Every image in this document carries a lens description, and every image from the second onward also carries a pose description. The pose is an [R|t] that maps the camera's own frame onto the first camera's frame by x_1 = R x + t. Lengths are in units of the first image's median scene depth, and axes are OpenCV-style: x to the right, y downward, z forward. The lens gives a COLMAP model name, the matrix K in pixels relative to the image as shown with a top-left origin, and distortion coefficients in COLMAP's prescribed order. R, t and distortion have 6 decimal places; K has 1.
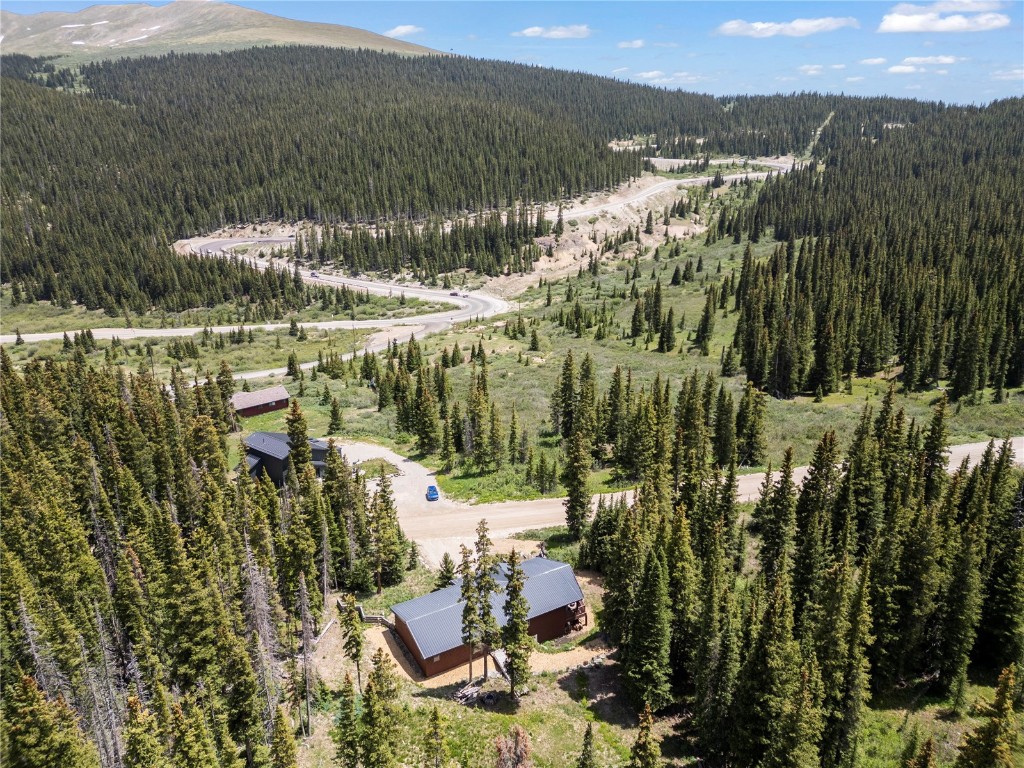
lens RADIAL K [[713.9, 0, 512.0], [0, 713.9, 384.0], [0, 0, 1]] dist [0.093121, -0.093171]
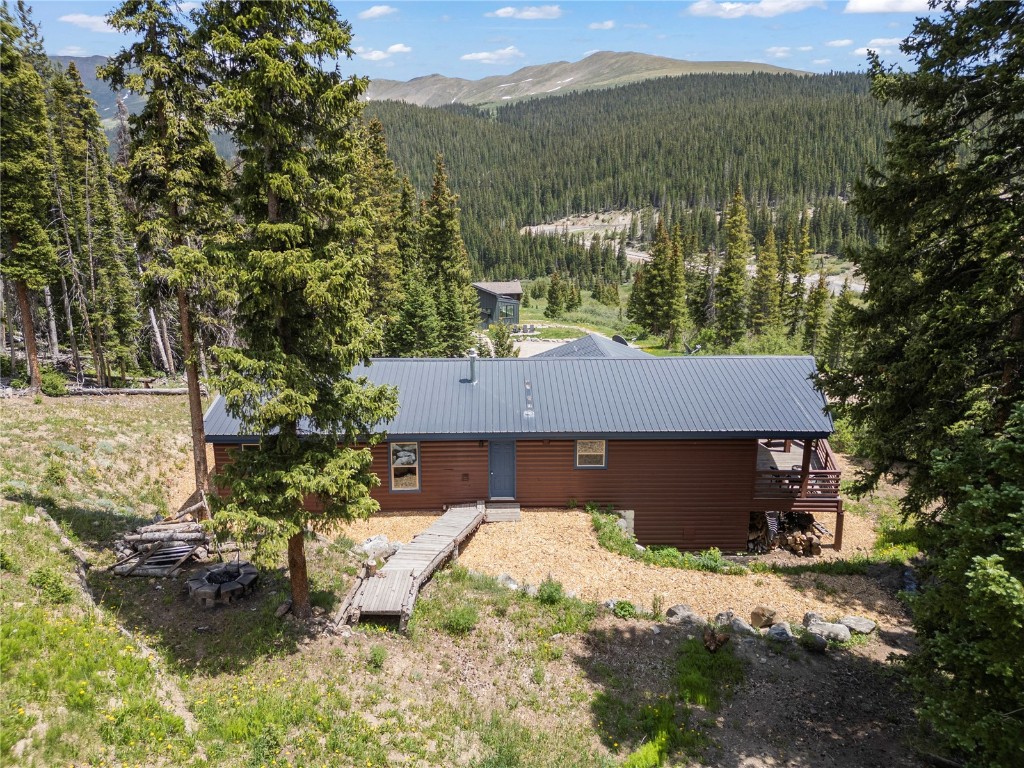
lens RADIAL K [[713.9, 0, 512.0], [0, 713.9, 384.0], [0, 0, 1]] dist [0.093121, -0.093171]
pose [[0.877054, 0.126173, -0.463526, 0.020525], [-0.156597, 0.987278, -0.027562, 0.053333], [0.454152, 0.096760, 0.885654, 0.122011]]
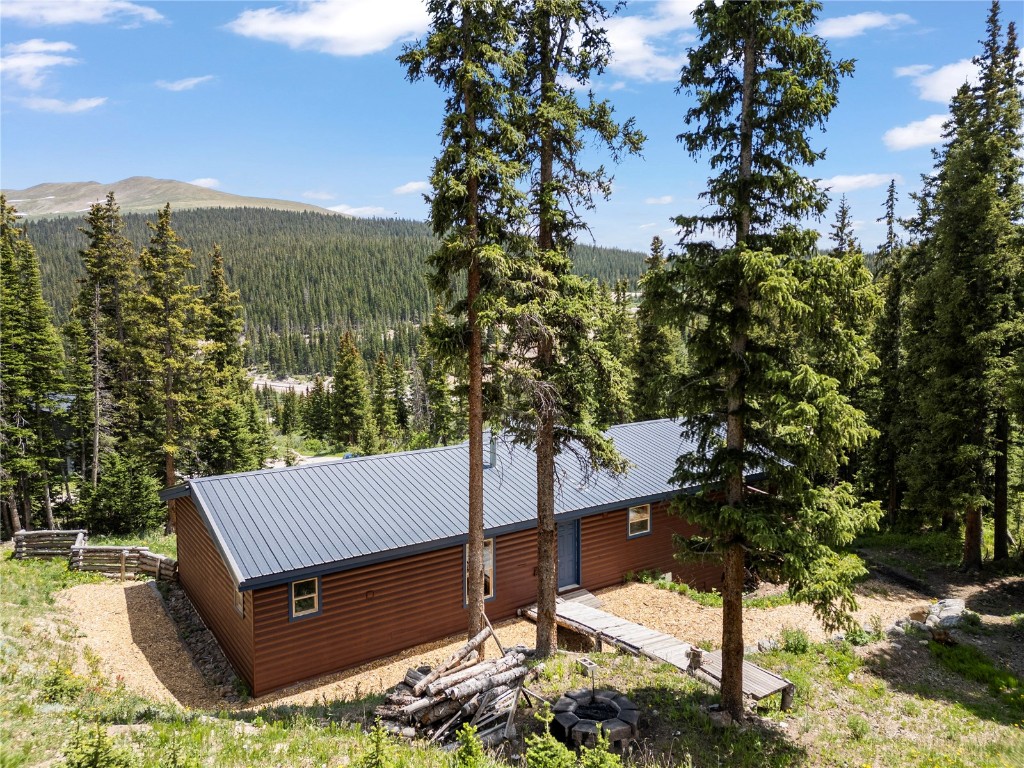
lens RADIAL K [[713.9, 0, 512.0], [0, 713.9, 384.0], [0, 0, 1]] dist [0.093121, -0.093171]
pose [[0.996674, -0.013639, 0.080339, -0.009157], [0.031982, 0.972258, -0.231714, 0.057889], [-0.074950, 0.233513, 0.969461, 0.120040]]
